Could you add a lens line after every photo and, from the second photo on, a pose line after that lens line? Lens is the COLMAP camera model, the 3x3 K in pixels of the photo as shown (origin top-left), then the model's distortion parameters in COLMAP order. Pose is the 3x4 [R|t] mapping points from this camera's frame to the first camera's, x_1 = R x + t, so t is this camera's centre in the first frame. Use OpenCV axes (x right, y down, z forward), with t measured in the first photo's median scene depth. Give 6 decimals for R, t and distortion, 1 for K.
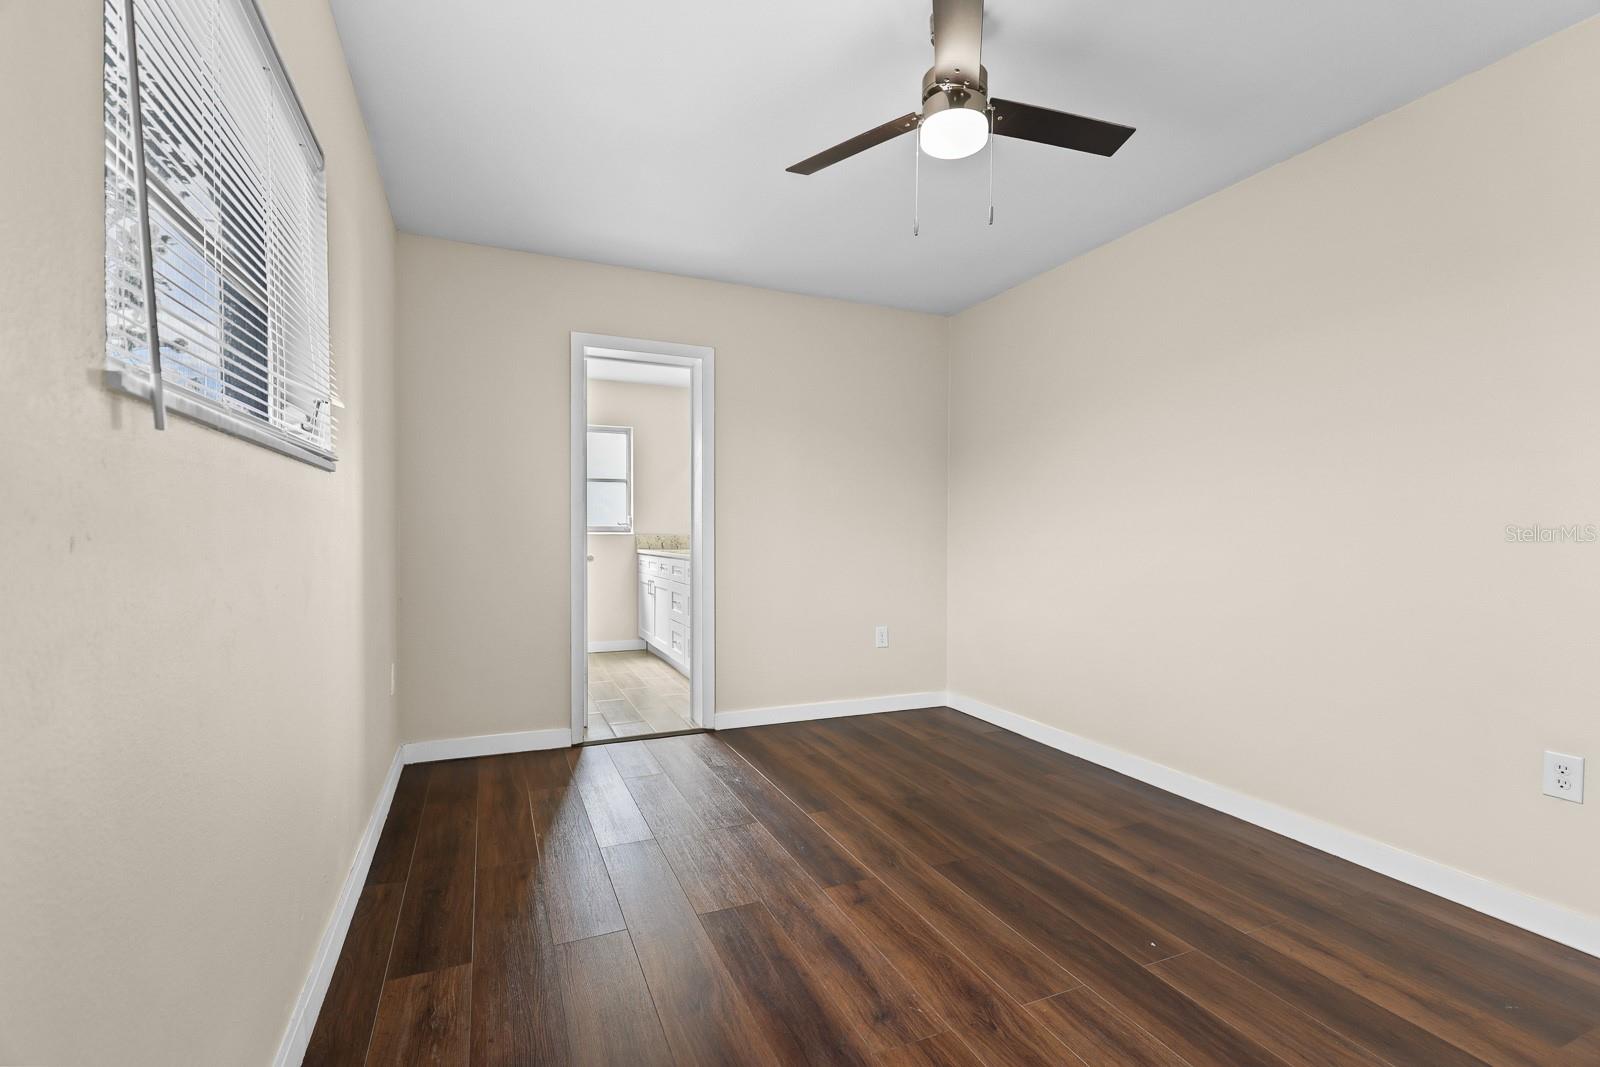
lens RADIAL K [[719.1, 0, 820.1], [0, 719.1, 542.3], [0, 0, 1]] dist [-0.000427, -0.000128]
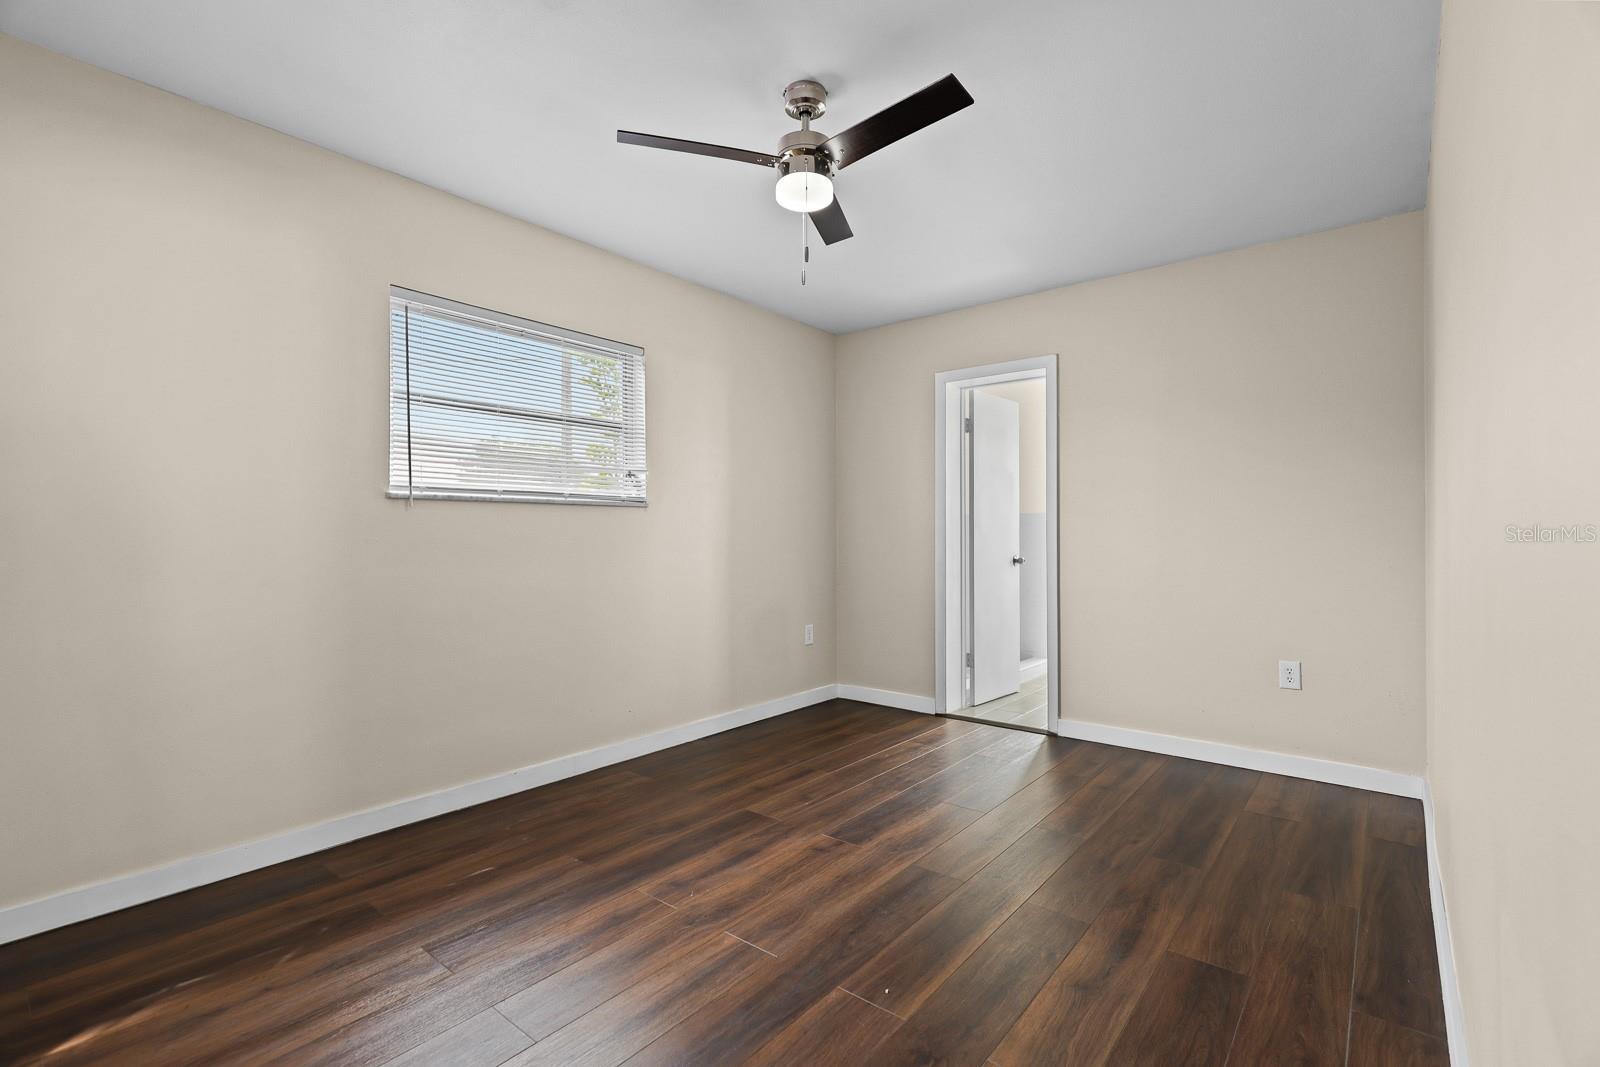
lens RADIAL K [[720.5, 0, 809.2], [0, 720.5, 536.3], [0, 0, 1]] dist [-0.001093, -0.000654]
pose [[0.456102, -0.007395, -0.889897, 0.813461], [-0.005695, 0.999921, -0.011229, -0.002226], [0.889909, 0.010190, 0.456023, 0.324935]]
